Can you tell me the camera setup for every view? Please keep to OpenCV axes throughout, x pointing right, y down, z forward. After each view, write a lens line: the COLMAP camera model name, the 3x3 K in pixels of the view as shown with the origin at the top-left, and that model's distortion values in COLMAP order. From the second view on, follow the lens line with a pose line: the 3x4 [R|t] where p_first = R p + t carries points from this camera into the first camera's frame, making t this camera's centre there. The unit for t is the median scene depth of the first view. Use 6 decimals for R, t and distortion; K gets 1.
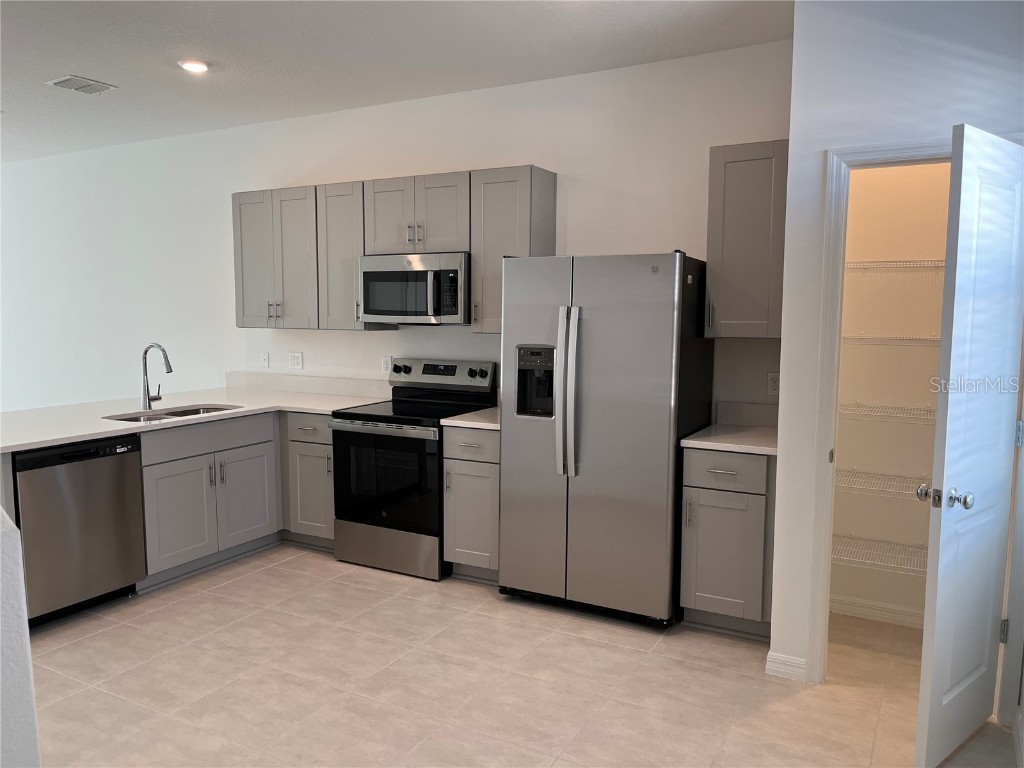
lens RADIAL K [[778.2, 0, 510.9], [0, 778.2, 384.6], [0, 0, 1]] dist [-0.002578, -0.002128]
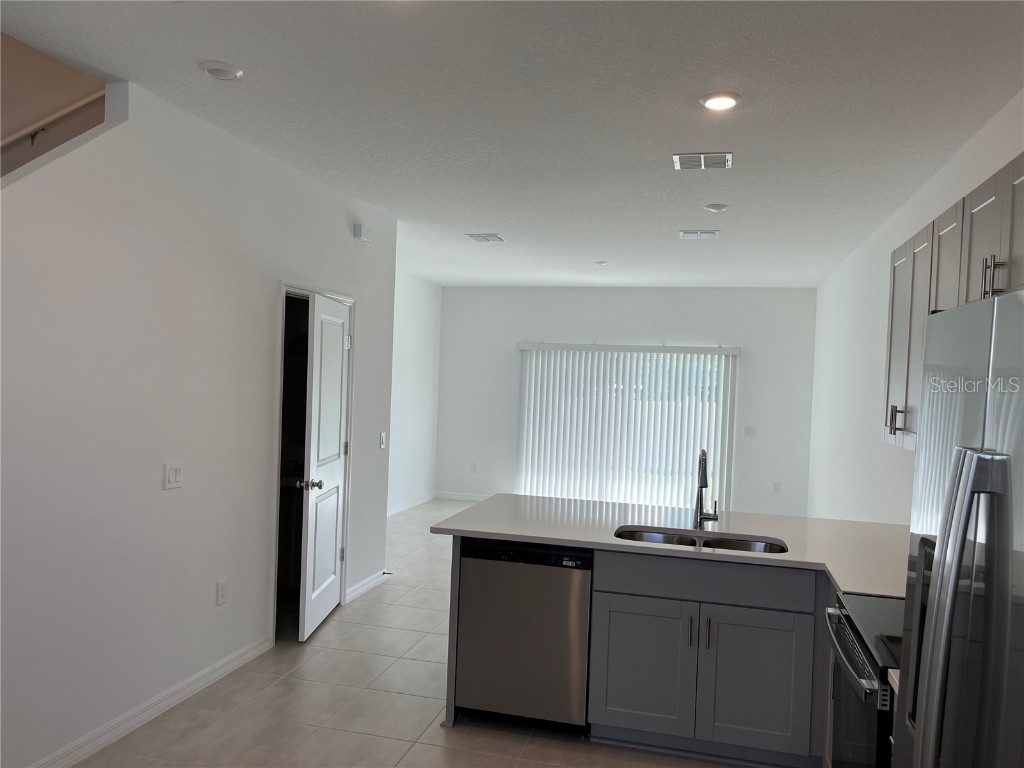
lens RADIAL K [[778.2, 0, 509.5], [0, 778.2, 384.1], [0, 0, 1]] dist [-0.002578, -0.002128]
pose [[0.244357, 0.012559, -0.969604, 0.292493], [-0.135916, 0.990489, -0.021423, -0.078163], [0.960113, 0.137020, 0.243740, 0.623364]]
